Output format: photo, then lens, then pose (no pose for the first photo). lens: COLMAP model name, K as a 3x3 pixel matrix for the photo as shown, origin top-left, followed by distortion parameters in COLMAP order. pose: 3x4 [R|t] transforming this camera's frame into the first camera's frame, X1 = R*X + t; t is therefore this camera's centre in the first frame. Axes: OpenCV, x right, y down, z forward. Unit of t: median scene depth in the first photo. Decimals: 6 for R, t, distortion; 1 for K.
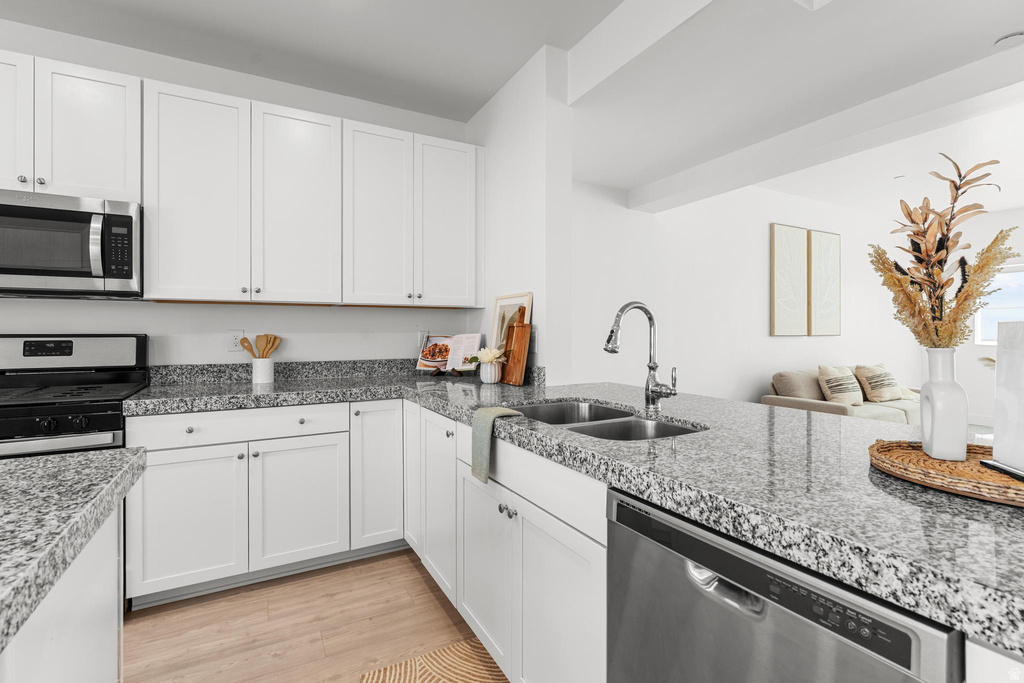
lens RADIAL K [[471.7, 0, 509.8], [0, 471.7, 332.2], [0, 0, 1]] dist [-0.002694, -0.000307]
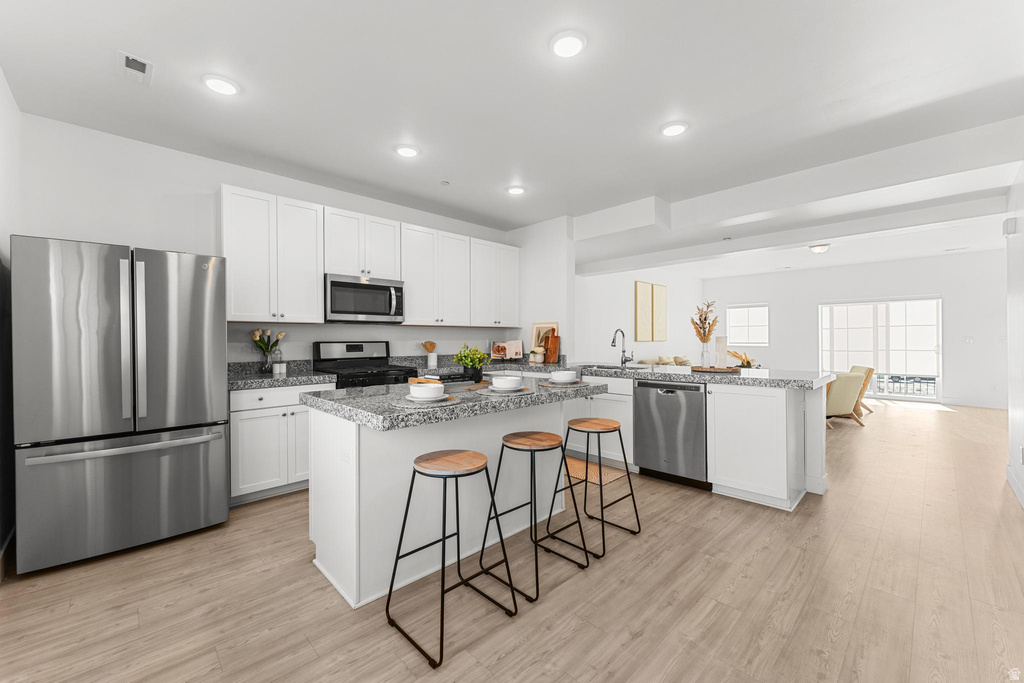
lens RADIAL K [[408.1, 0, 512.0], [0, 408.1, 341.5], [0, 0, 1]] dist [0.000044, 0.000075]
pose [[0.960943, -0.004907, 0.276704, -0.794211], [0.003736, 0.999982, 0.004761, -0.001384], [-0.276722, -0.003541, 0.960943, -0.918906]]
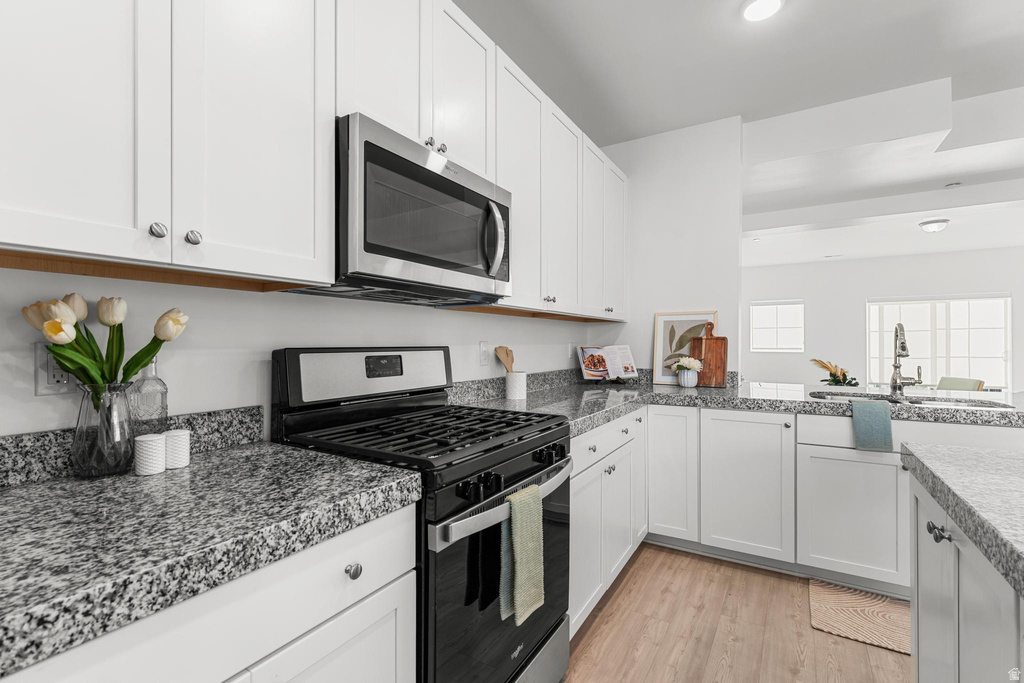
lens RADIAL K [[459.3, 0, 512.0], [0, 459.3, 341.5], [0, 0, 1]] dist [0.000216, 0.000086]
pose [[0.865024, 0.001244, 0.501728, -1.148141], [0.001280, 0.999988, -0.004686, -0.000929], [-0.501728, 0.004696, 0.865013, 0.259904]]
